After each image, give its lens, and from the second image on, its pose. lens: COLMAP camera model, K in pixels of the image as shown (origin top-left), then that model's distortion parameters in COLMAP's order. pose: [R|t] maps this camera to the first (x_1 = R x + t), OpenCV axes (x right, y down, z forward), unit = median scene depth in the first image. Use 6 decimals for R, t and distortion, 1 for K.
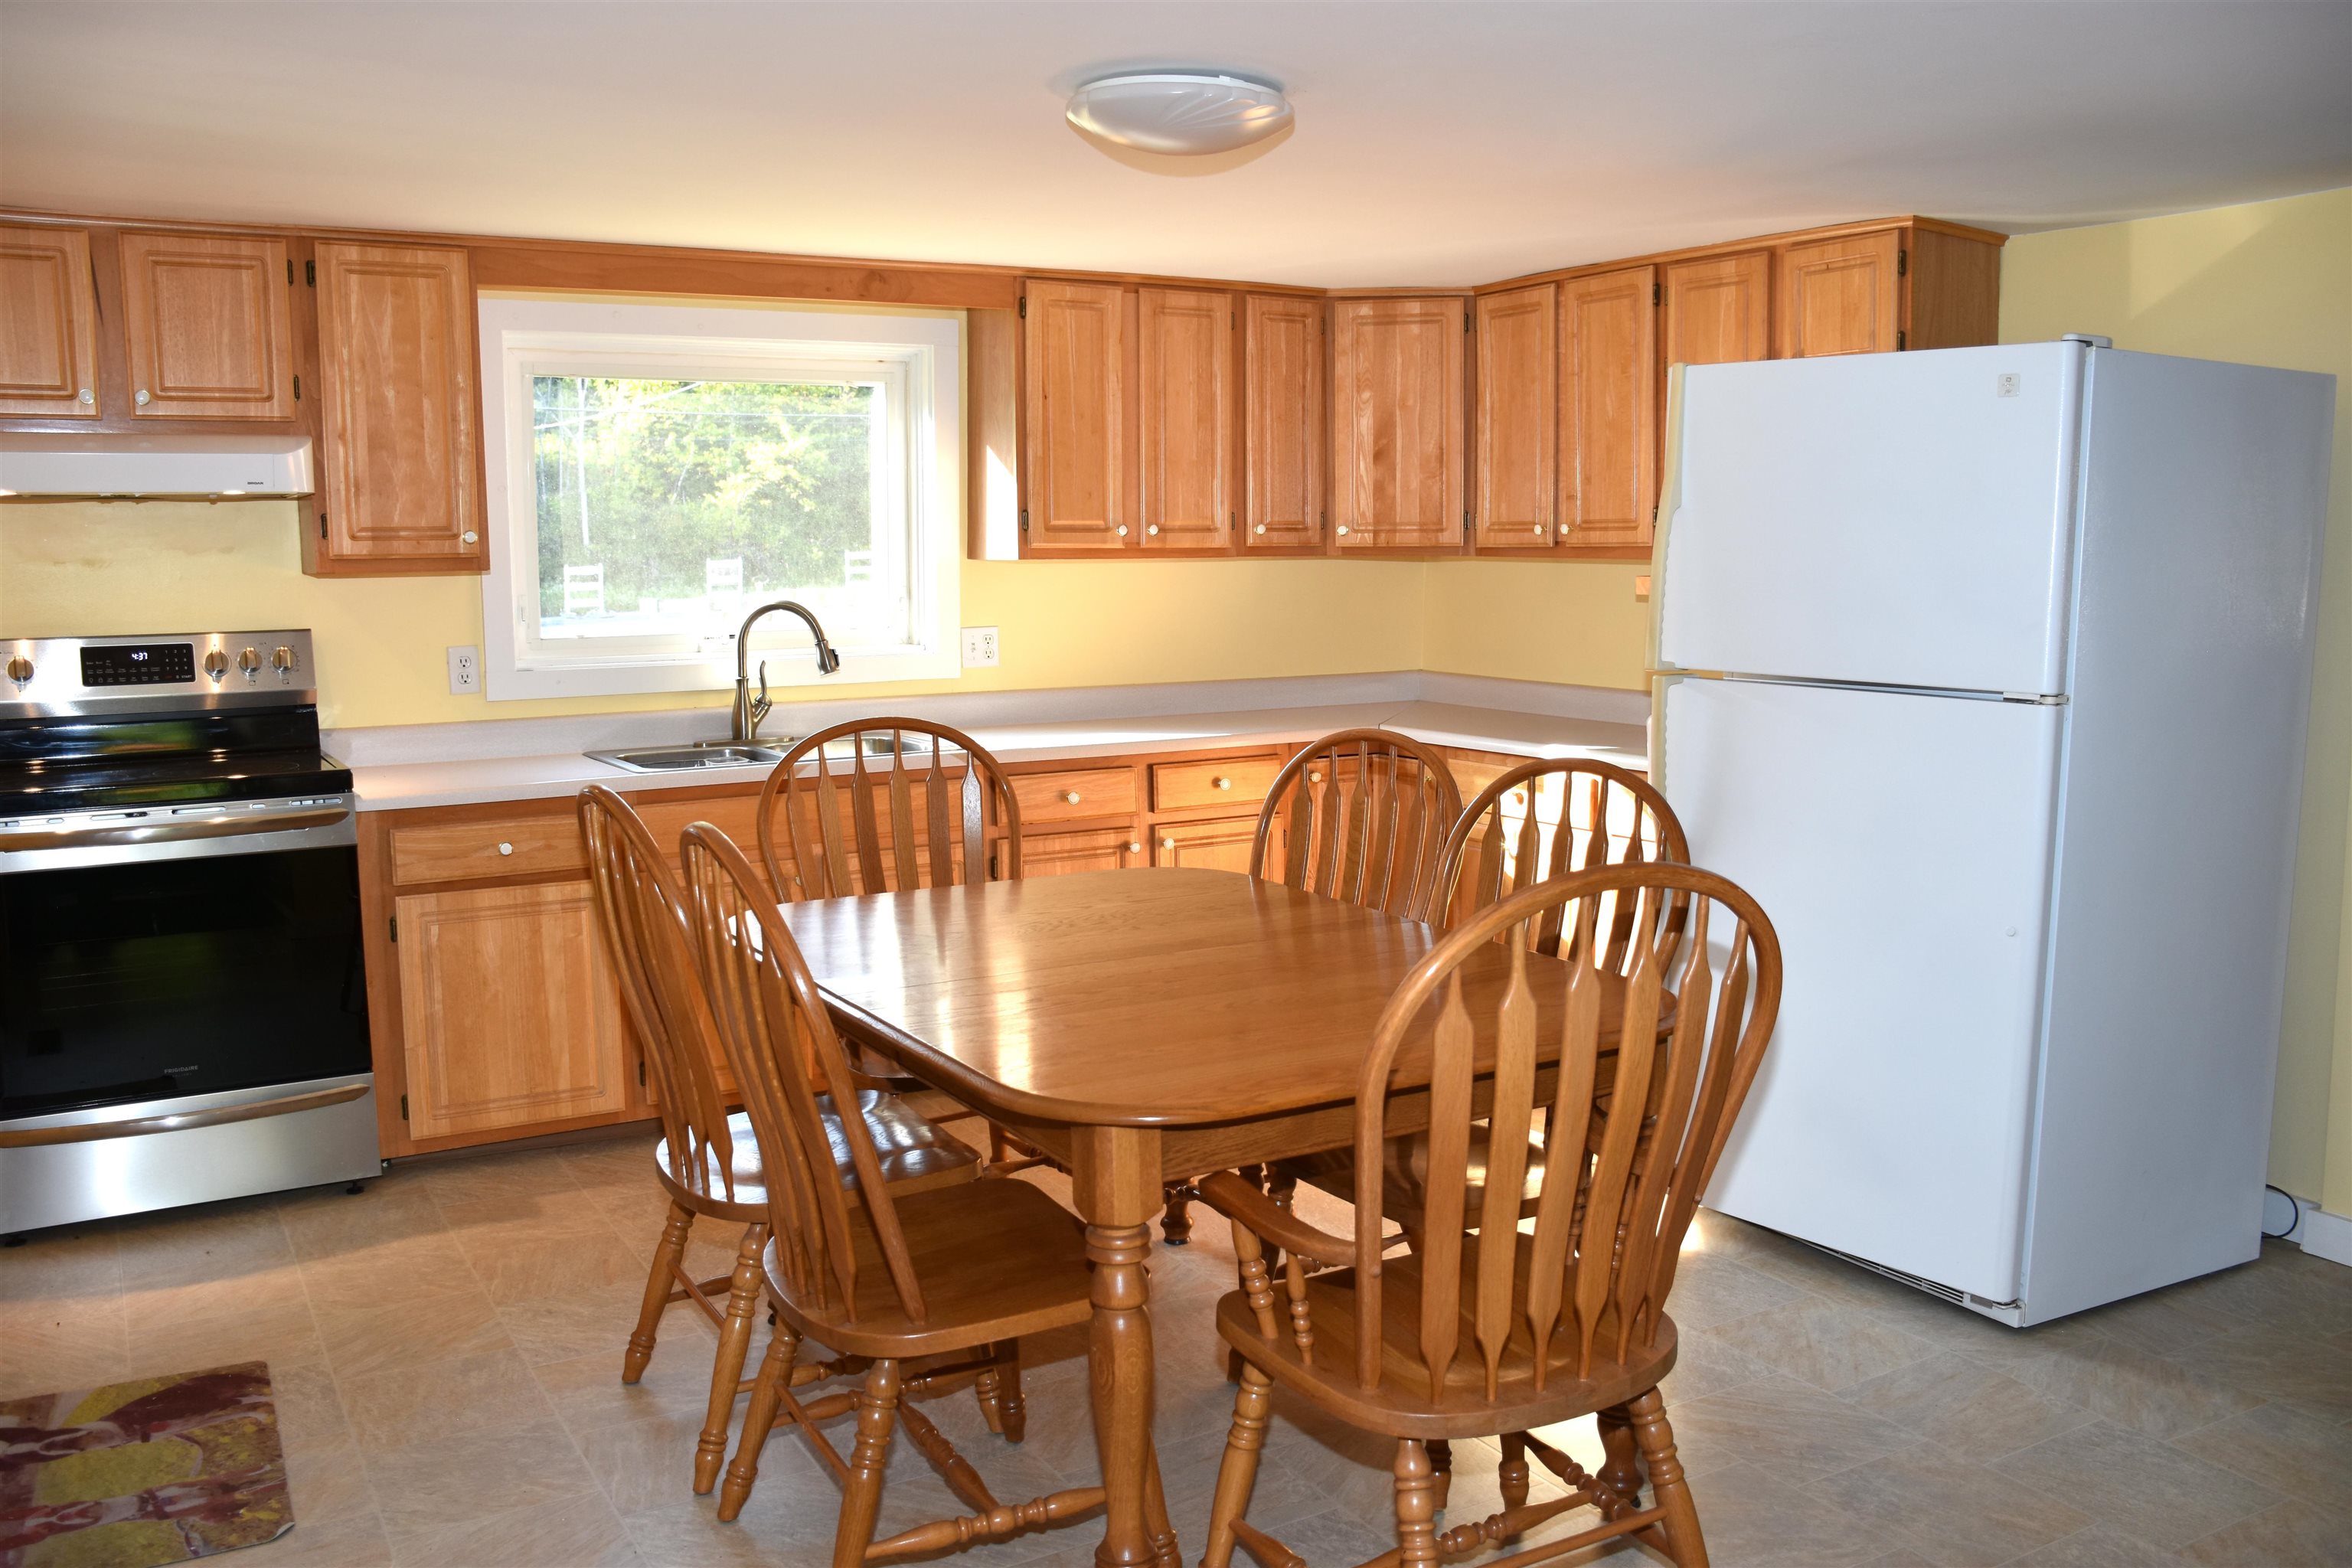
lens RADIAL K [[1954.3, 0, 1163.6], [0, 1954.3, 775.6], [0, 0, 1]] dist [-0.044290, 0.023233]
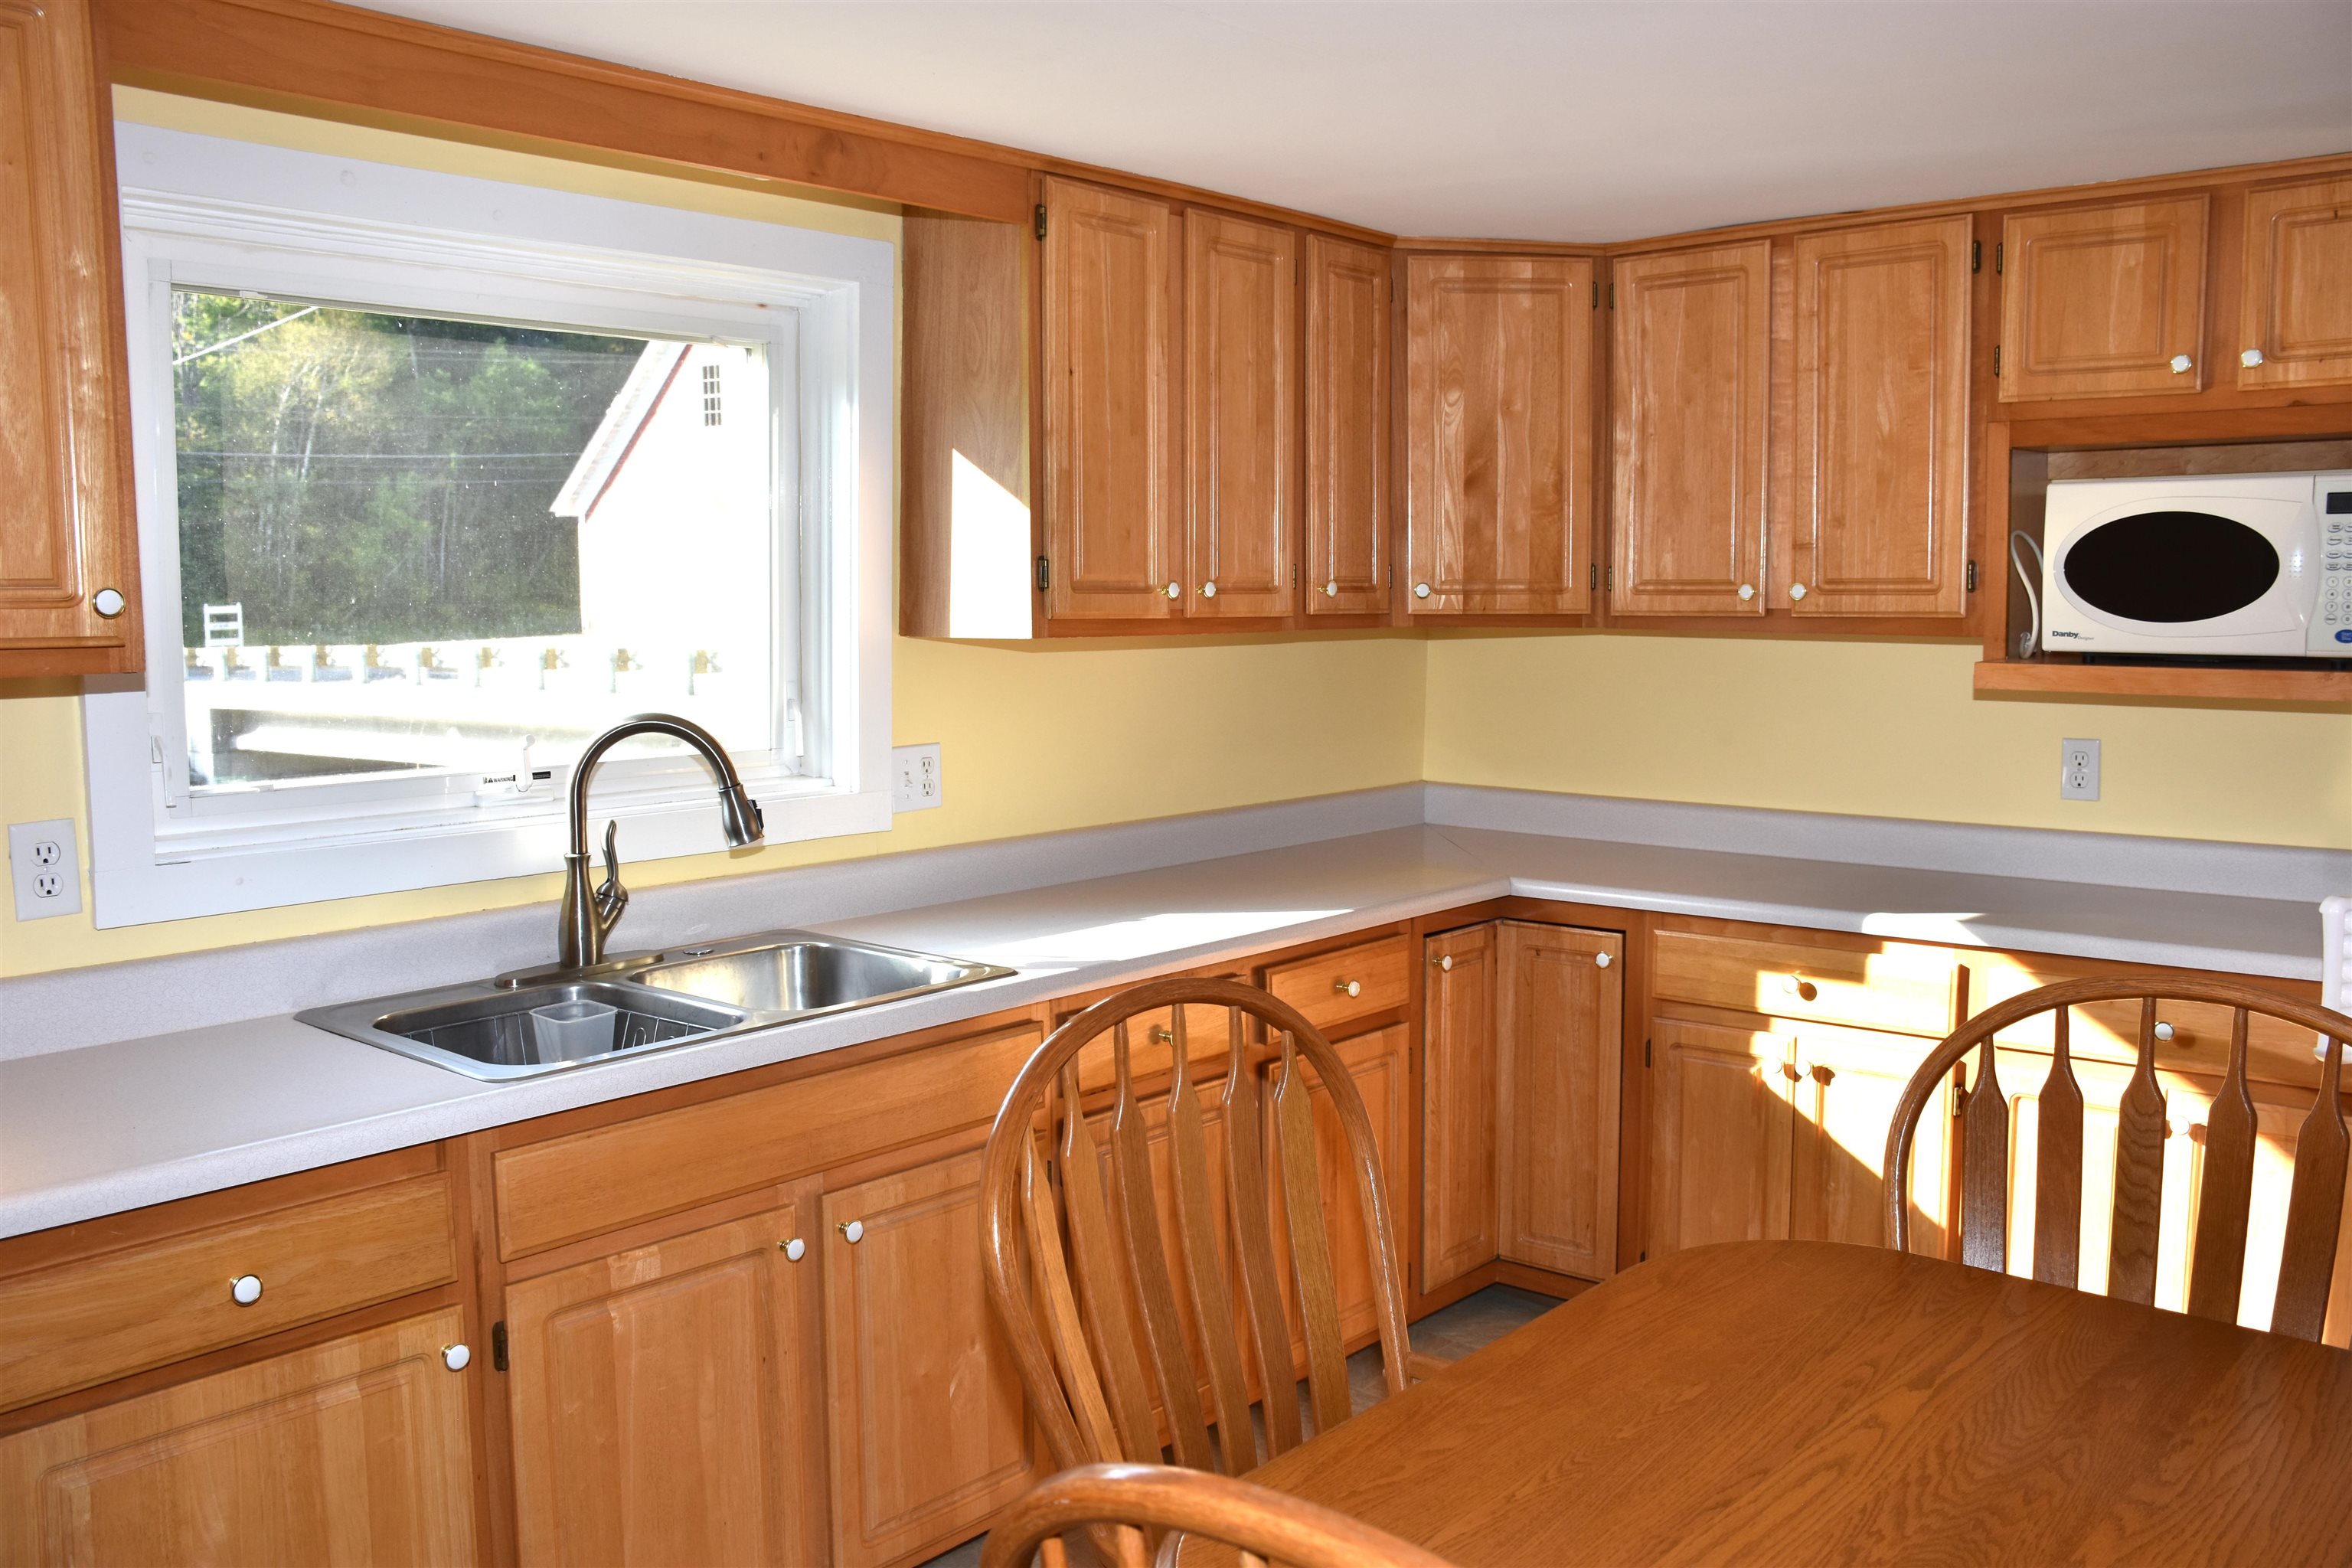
lens RADIAL K [[1954.3, 0, 1184.1], [0, 1954.3, 789.7], [0, 0, 1]] dist [-0.044290, 0.023233]
pose [[0.947610, -0.027358, 0.318257, -0.218856], [0.032769, 0.999395, -0.011661, -0.053691], [-0.317746, 0.021479, 0.947933, 0.403246]]
